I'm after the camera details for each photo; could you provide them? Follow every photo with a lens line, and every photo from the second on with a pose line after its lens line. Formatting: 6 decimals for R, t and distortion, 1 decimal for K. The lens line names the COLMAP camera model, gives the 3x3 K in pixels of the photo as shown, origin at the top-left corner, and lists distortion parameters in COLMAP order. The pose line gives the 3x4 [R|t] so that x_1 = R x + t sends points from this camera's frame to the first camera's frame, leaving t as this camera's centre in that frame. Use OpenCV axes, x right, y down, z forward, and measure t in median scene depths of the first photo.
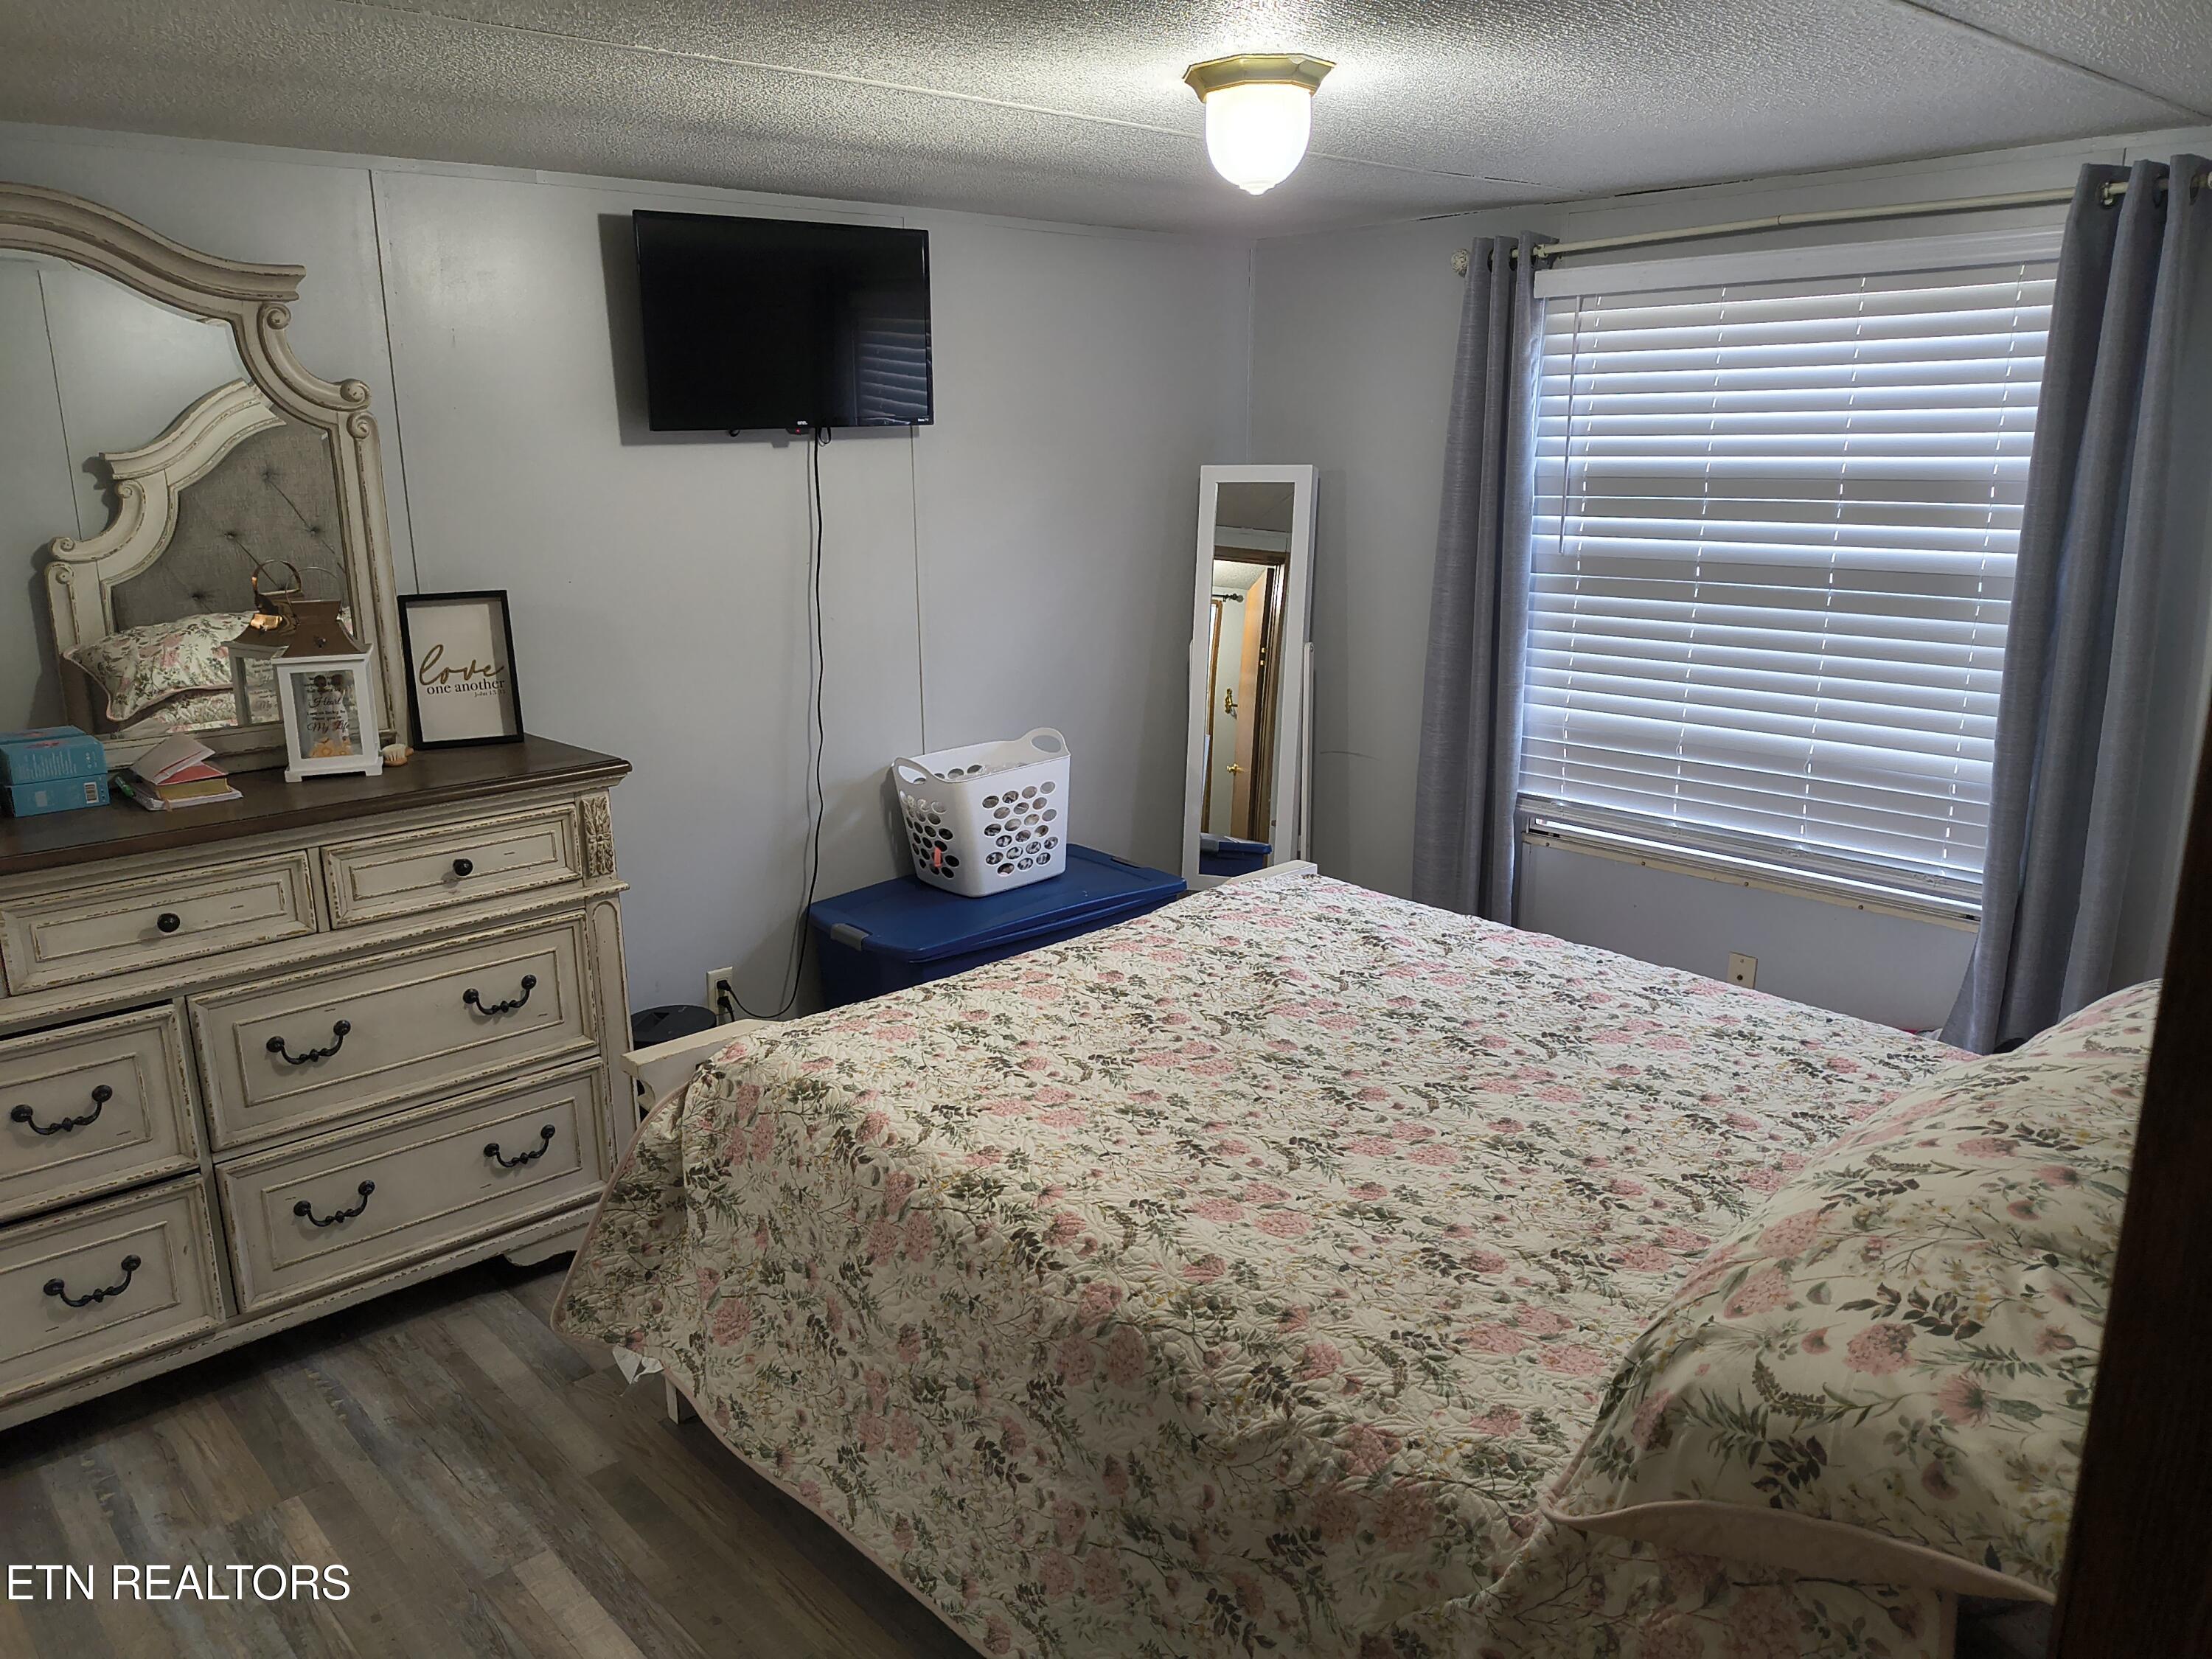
lens RADIAL K [[1595.8, 0, 1111.4], [0, 1595.8, 832.3], [0, 0, 1]] dist [0.034596, -0.044651]
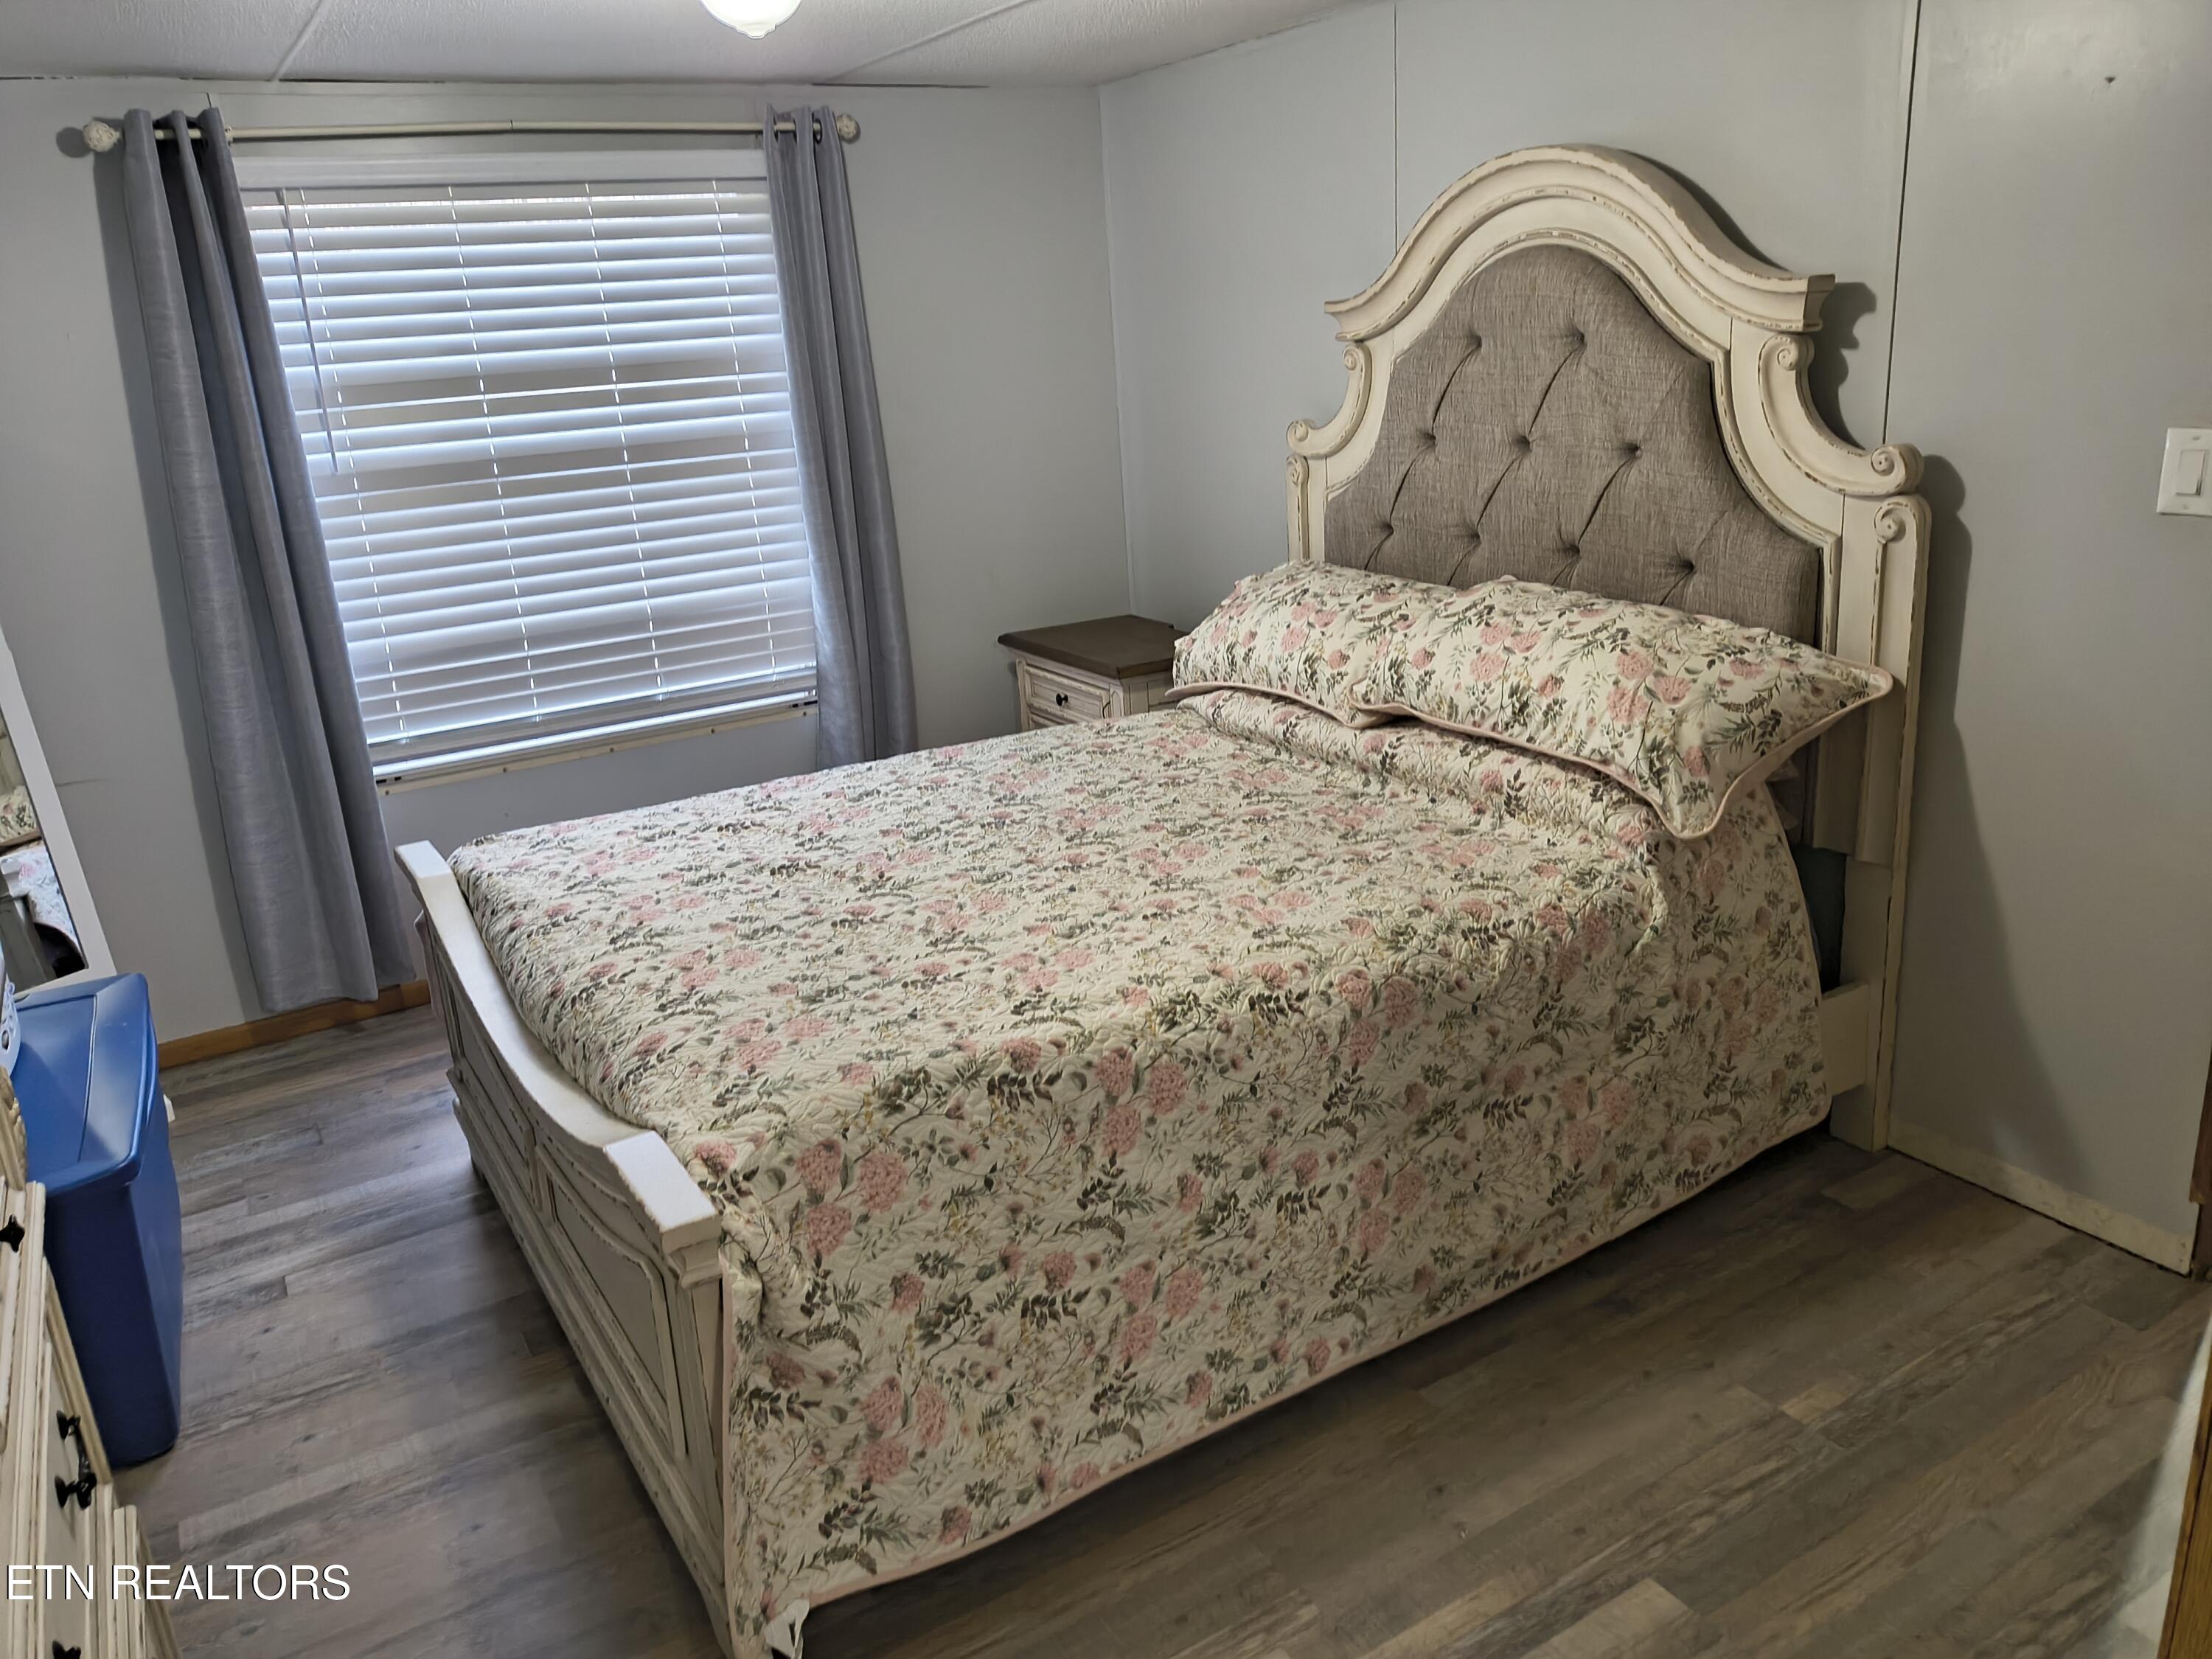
lens RADIAL K [[1595.8, 0, 1114.0], [0, 1595.8, 784.7], [0, 0, 1]] dist [0.034596, -0.044651]
pose [[0.196779, -0.283562, 0.938547, -0.886571], [0.299162, 0.928979, 0.217947, -0.127182], [-0.933692, 0.237890, 0.267635, 0.643667]]
